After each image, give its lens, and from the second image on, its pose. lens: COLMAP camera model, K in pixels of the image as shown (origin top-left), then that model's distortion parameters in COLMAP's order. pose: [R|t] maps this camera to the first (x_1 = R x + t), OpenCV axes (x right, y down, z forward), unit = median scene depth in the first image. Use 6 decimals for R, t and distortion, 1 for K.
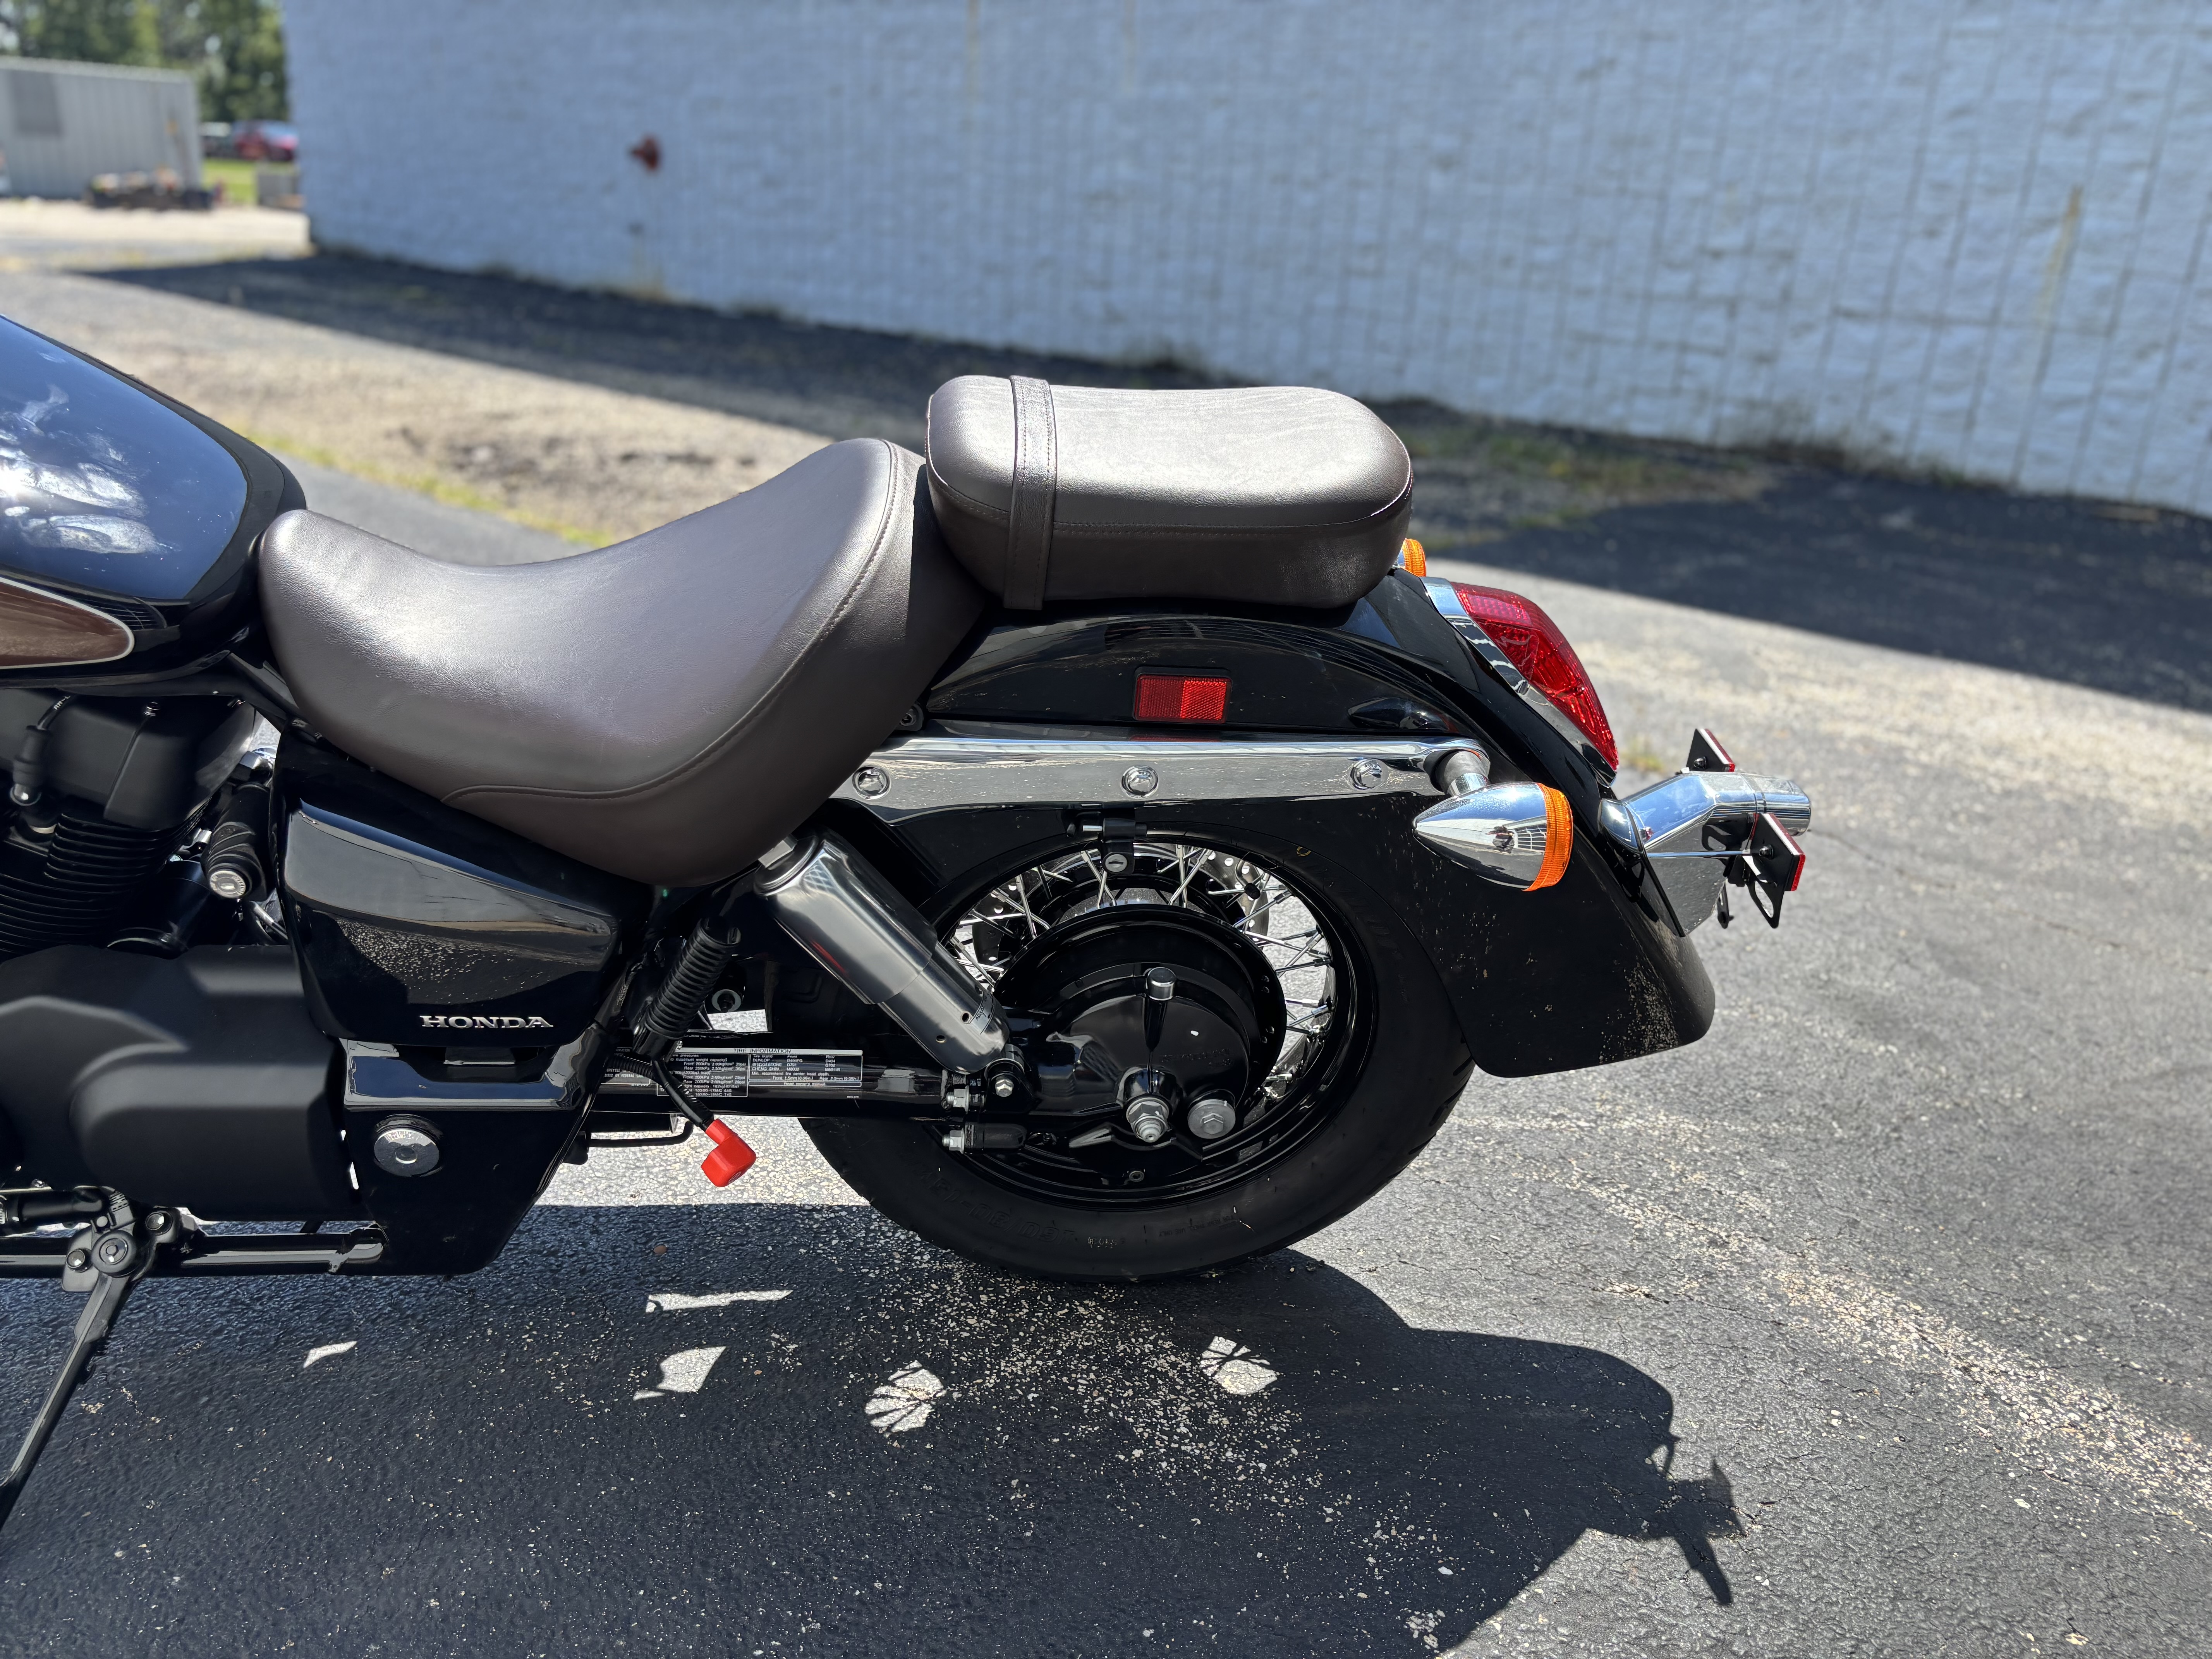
lens RADIAL K [[1687.1, 0, 1102.6], [0, 1687.1, 837.8], [0, 0, 1]] dist [0.041102, -0.049519]
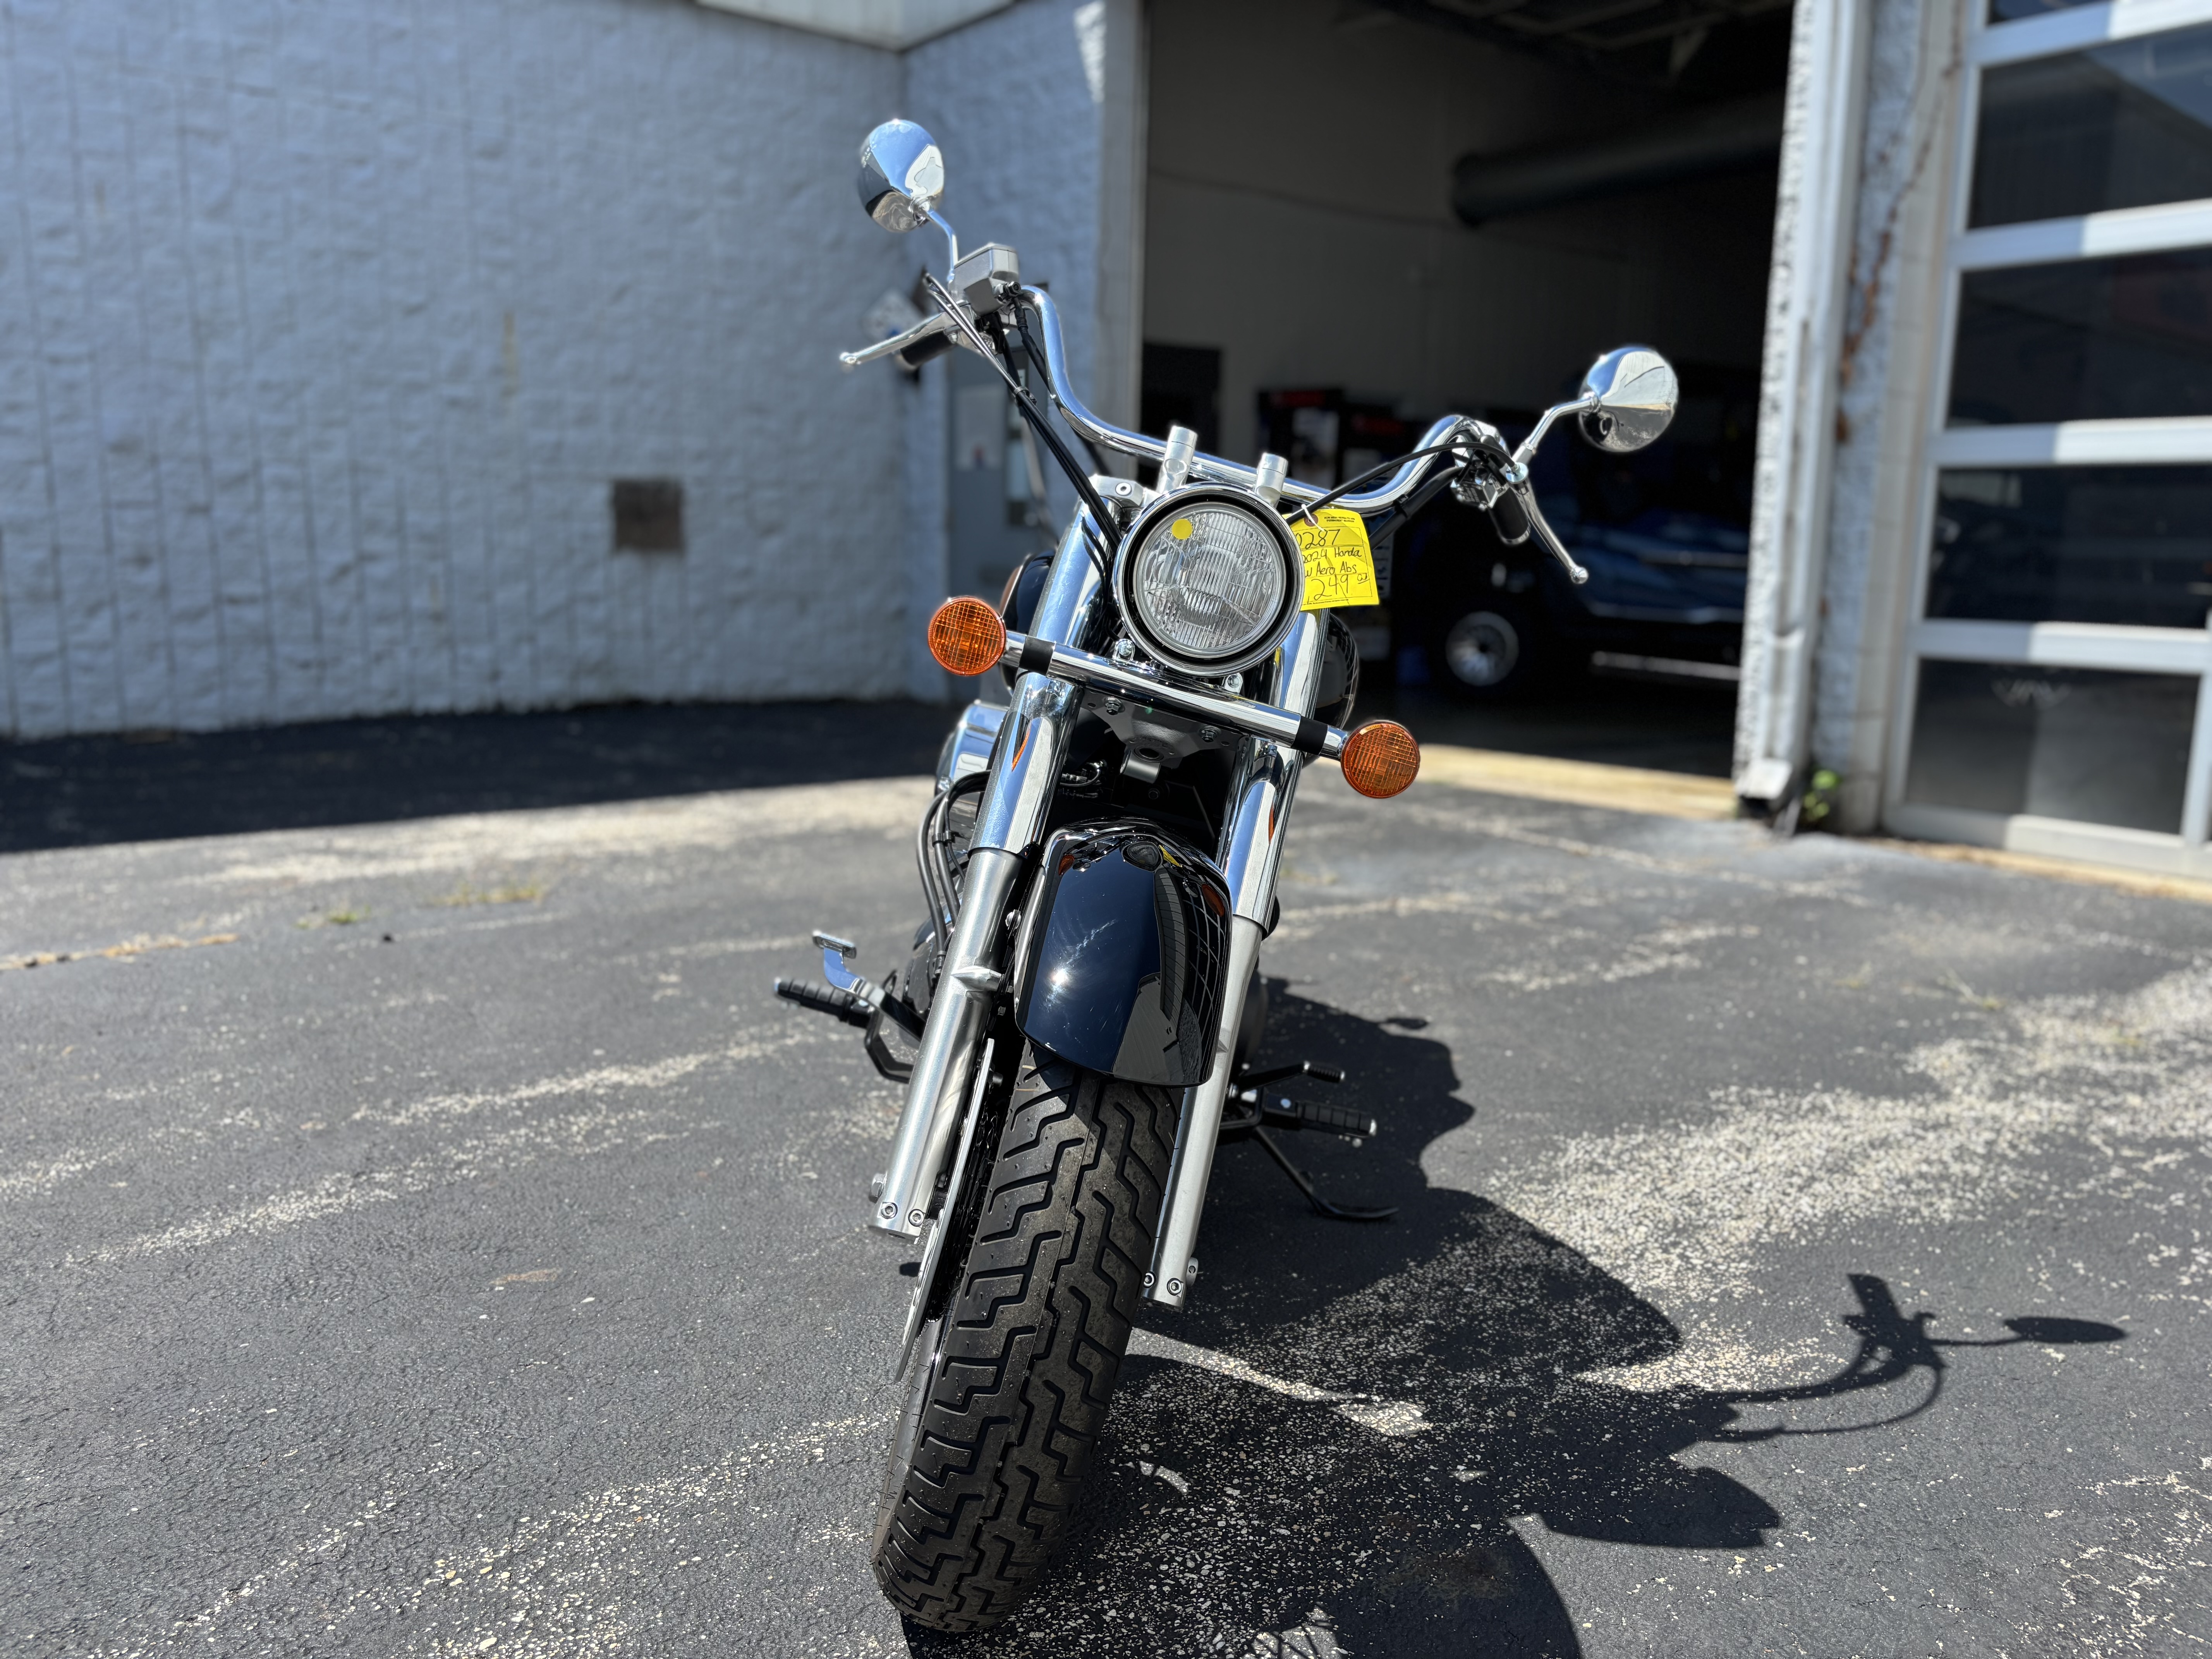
lens RADIAL K [[1687.1, 0, 1112.4], [0, 1687.1, 846.4], [0, 0, 1]] dist [0.041102, -0.049519]
pose [[0.145667, -0.213921, 0.965929, -0.756323], [0.347967, 0.925038, 0.152390, -0.100988], [-0.926121, 0.313913, 0.209185, 0.211508]]
